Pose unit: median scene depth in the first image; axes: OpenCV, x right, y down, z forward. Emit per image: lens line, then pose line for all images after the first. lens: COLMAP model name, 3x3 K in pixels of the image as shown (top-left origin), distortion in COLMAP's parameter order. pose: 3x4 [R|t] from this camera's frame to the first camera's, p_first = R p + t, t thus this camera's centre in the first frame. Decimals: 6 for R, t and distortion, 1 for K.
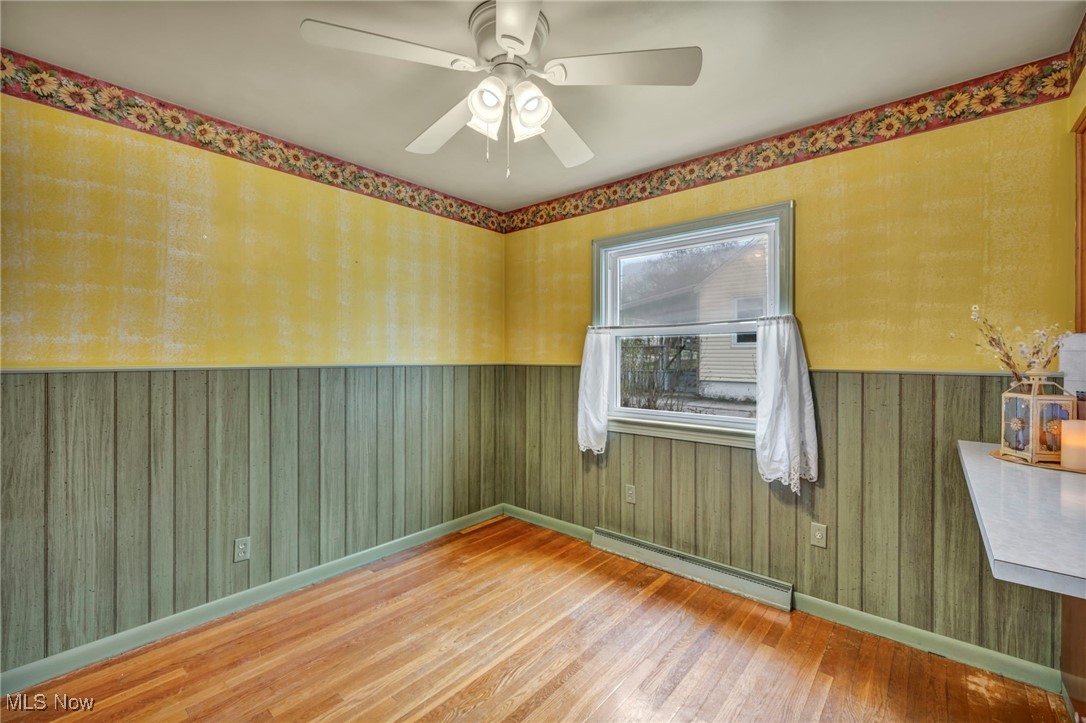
lens RADIAL K [[458.4, 0, 558.0], [0, 458.4, 356.9], [0, 0, 1]] dist [0.000112, 0.000055]
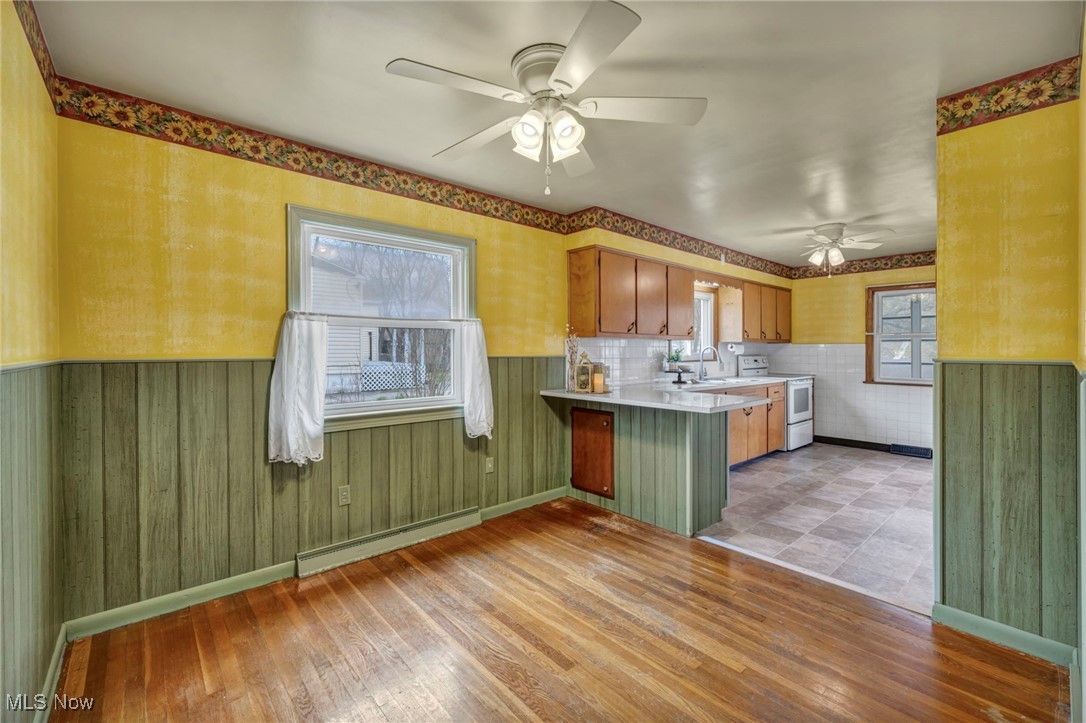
lens RADIAL K [[457.3, 0, 539.8], [0, 457.3, 348.0], [0, 0, 1]] dist [-0.000341, -0.000087]
pose [[0.151037, 0.000242, 0.988528, -0.987290], [-0.001350, 0.999999, -0.000038, -0.000870], [-0.988527, -0.001328, 0.151037, 0.660976]]
